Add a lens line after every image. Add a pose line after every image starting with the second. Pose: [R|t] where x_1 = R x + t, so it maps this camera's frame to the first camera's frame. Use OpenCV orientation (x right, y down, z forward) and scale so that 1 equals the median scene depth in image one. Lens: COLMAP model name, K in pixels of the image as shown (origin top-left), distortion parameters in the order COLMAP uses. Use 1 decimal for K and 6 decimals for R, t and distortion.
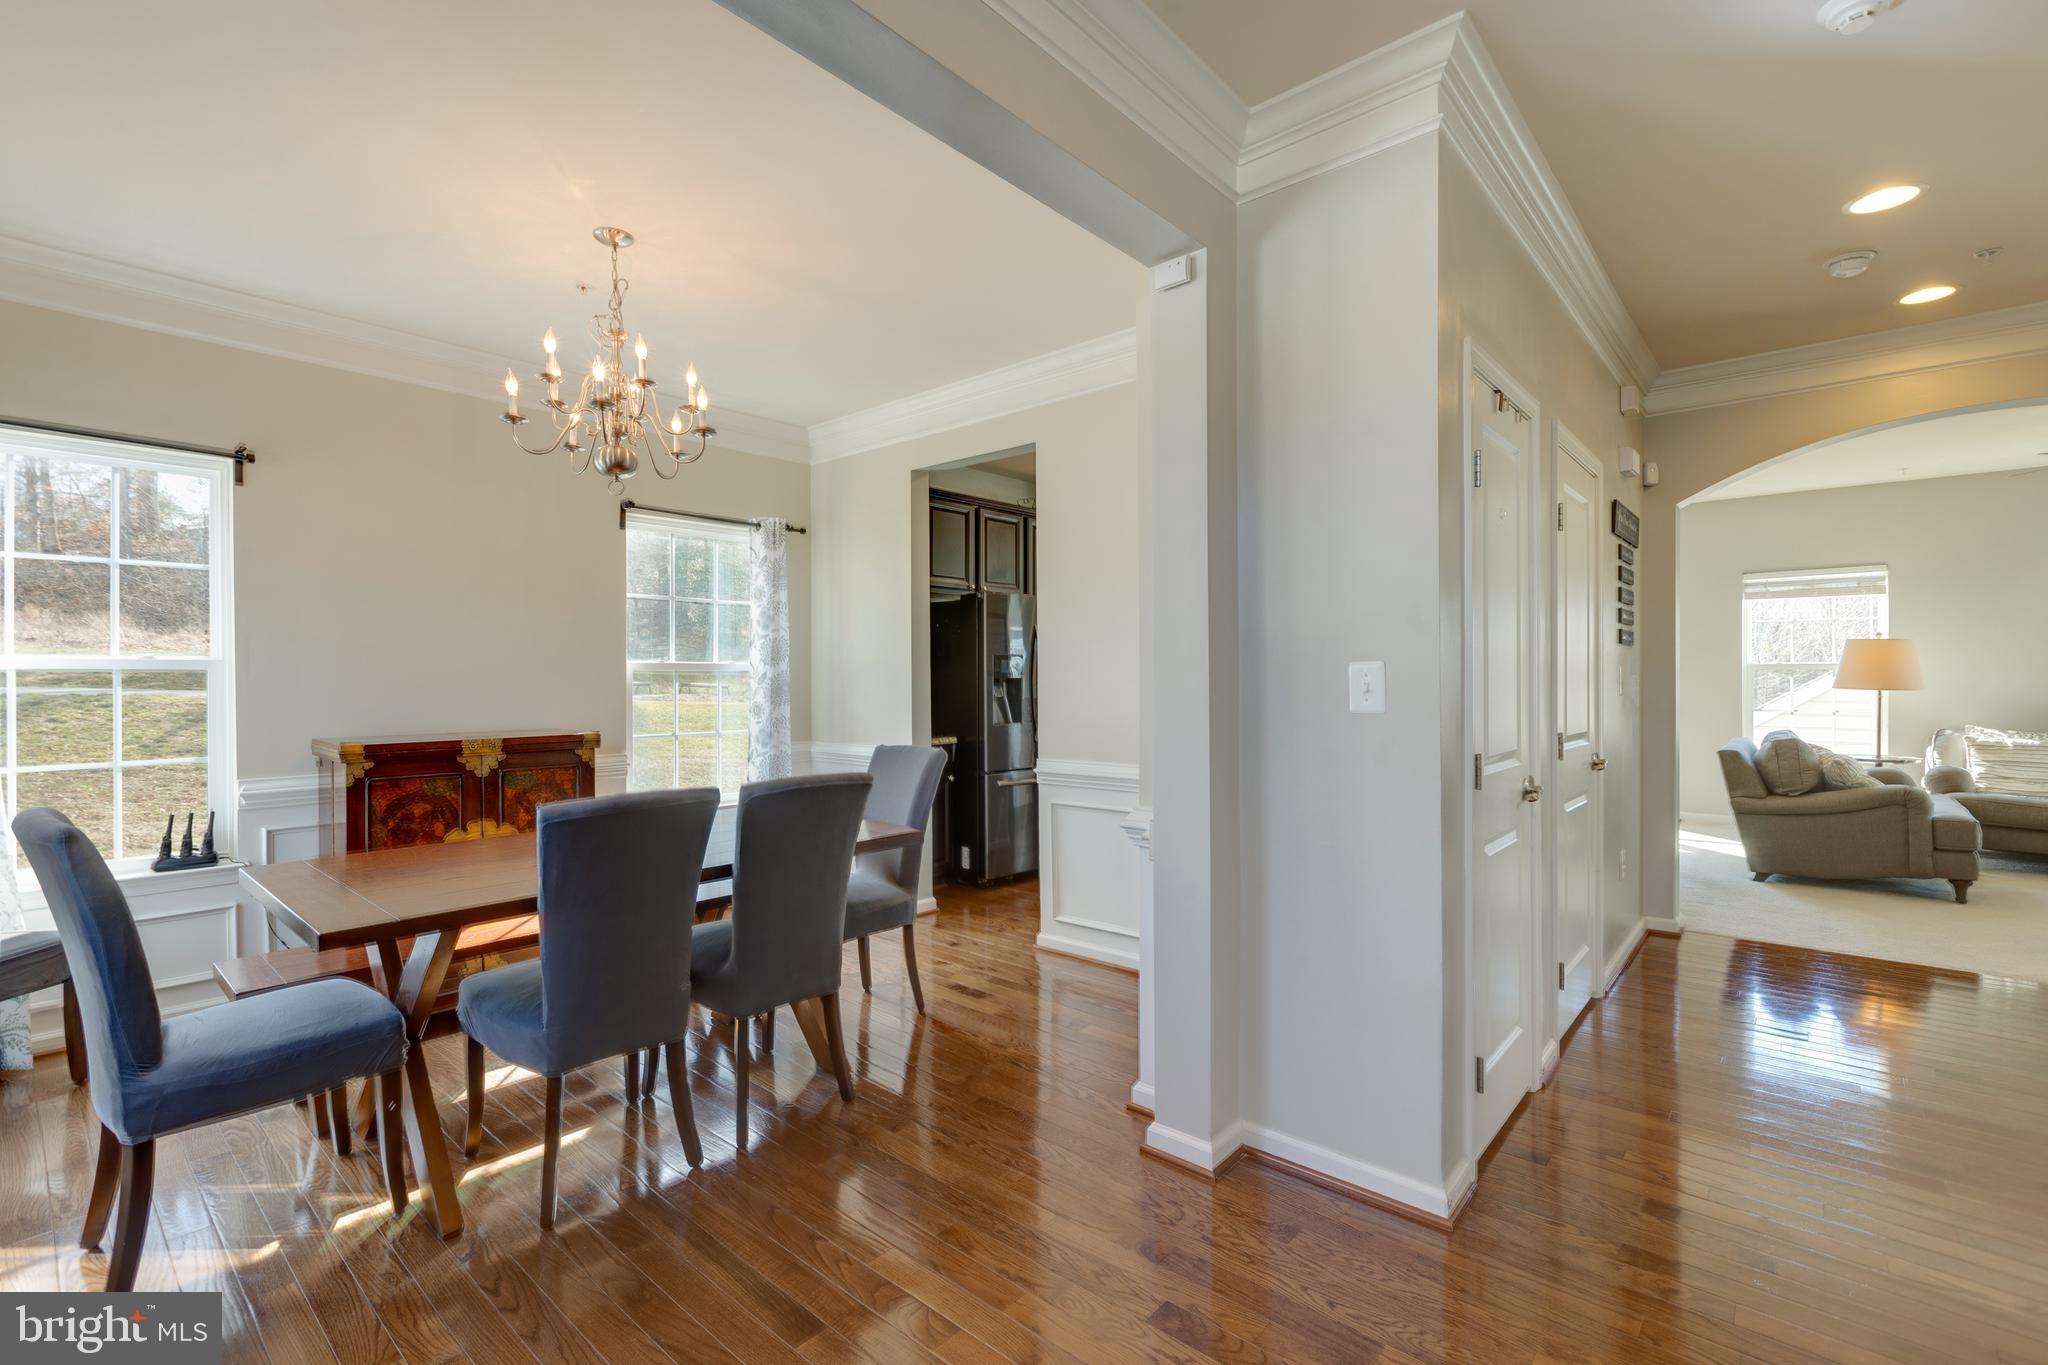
lens RADIAL K [[909.2, 0, 1022.1], [0, 909.2, 676.6], [0, 0, 1]] dist [0.005471, -0.001632]
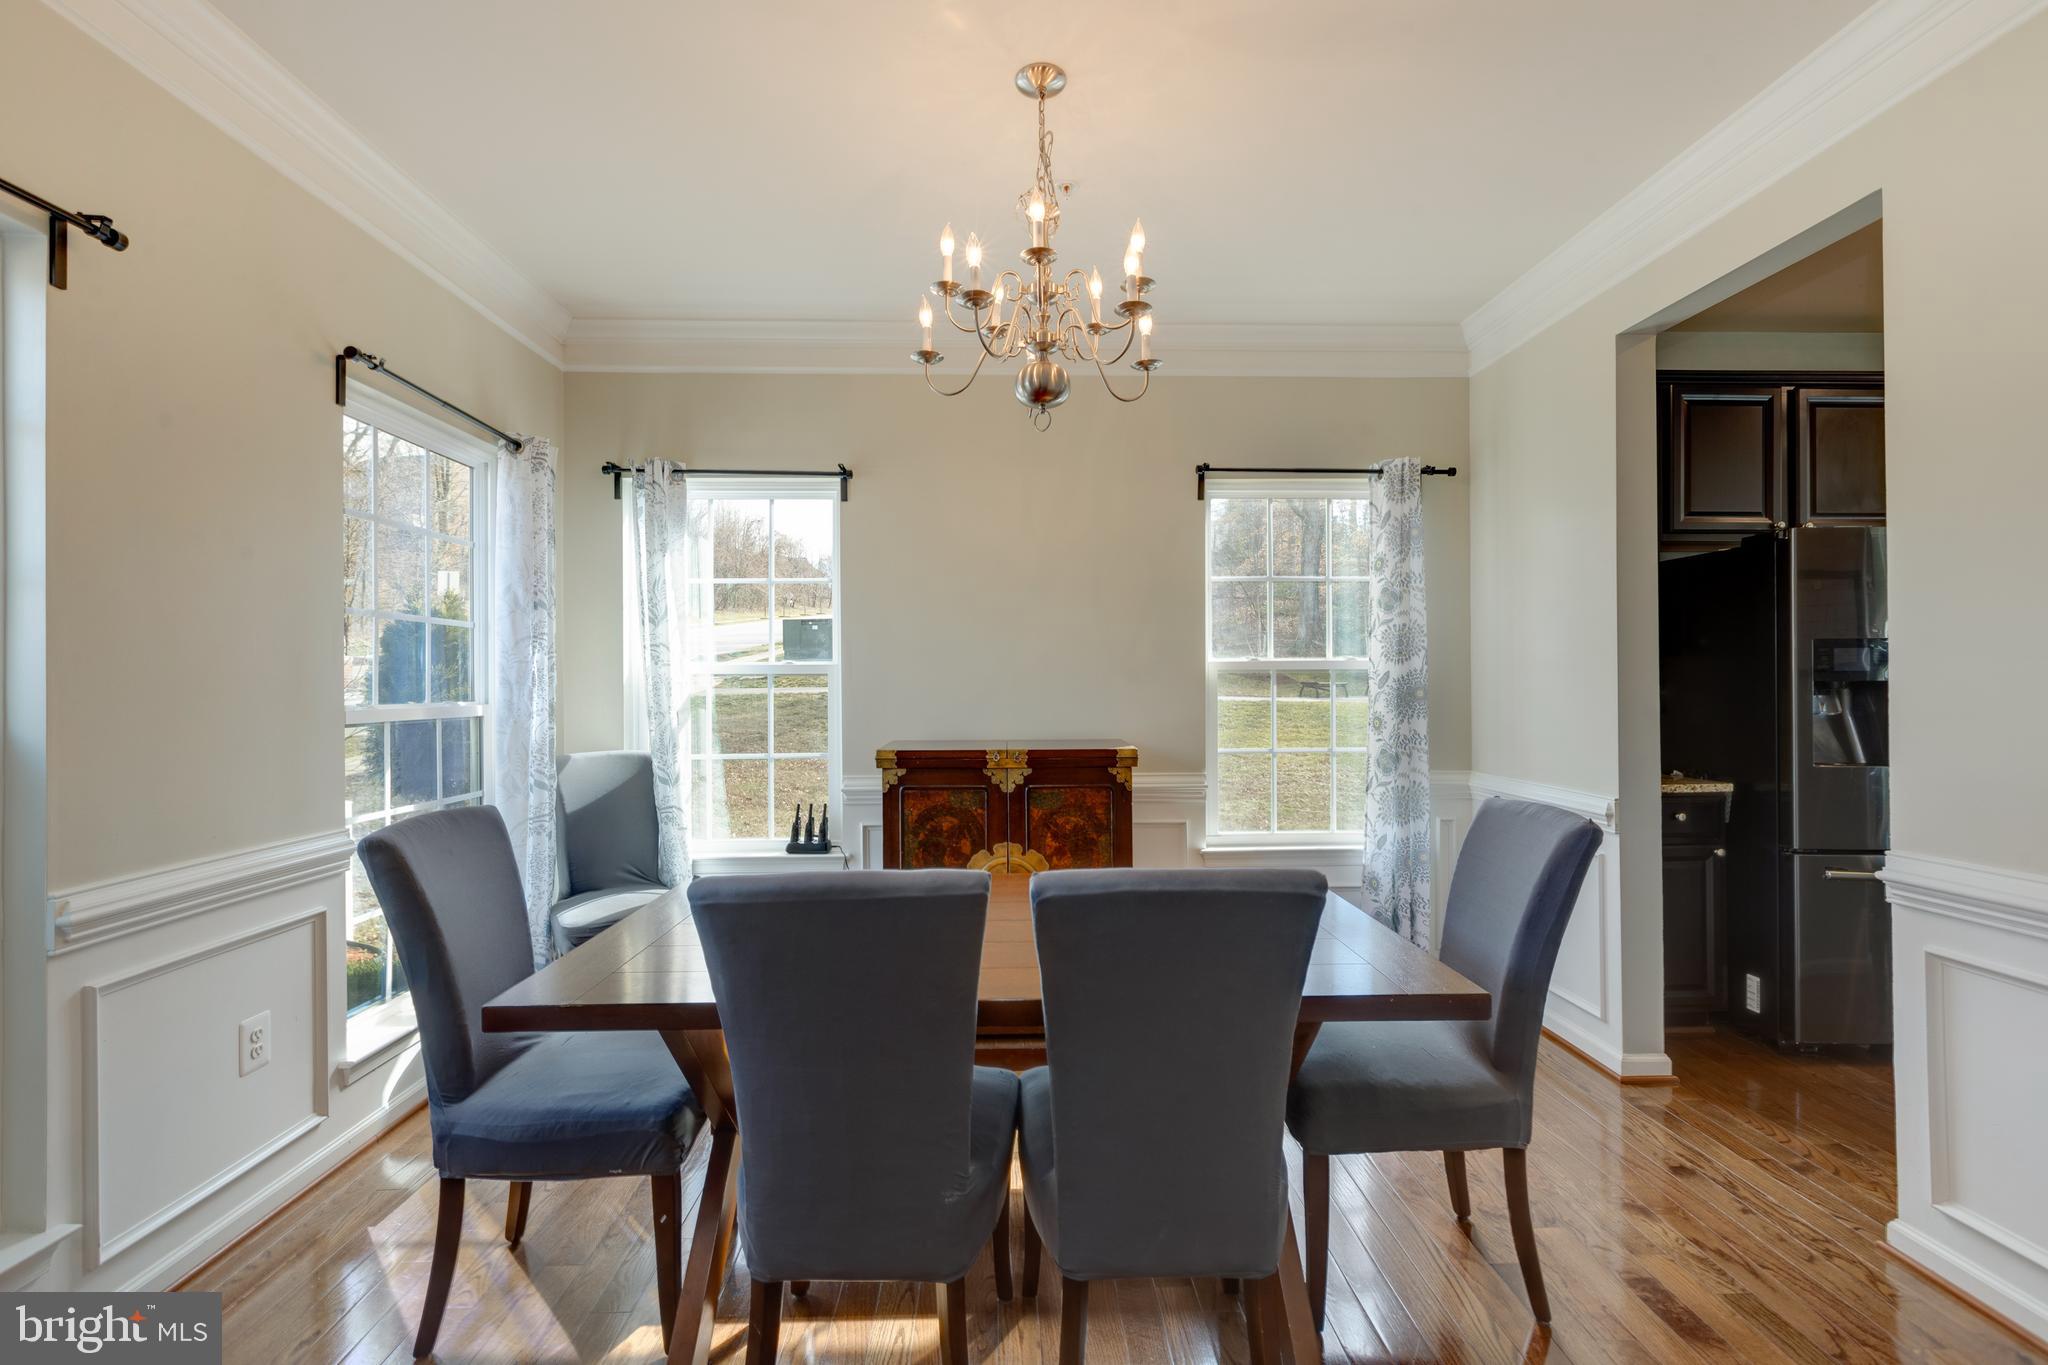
lens RADIAL K [[909.2, 0, 1022.1], [0, 909.2, 676.6], [0, 0, 1]] dist [0.005471, -0.001632]
pose [[0.691032, -0.003787, -0.722815, 0.045208], [0.004230, 0.999990, -0.001195, -0.001208], [0.722812, -0.002232, 0.691041, 0.316579]]
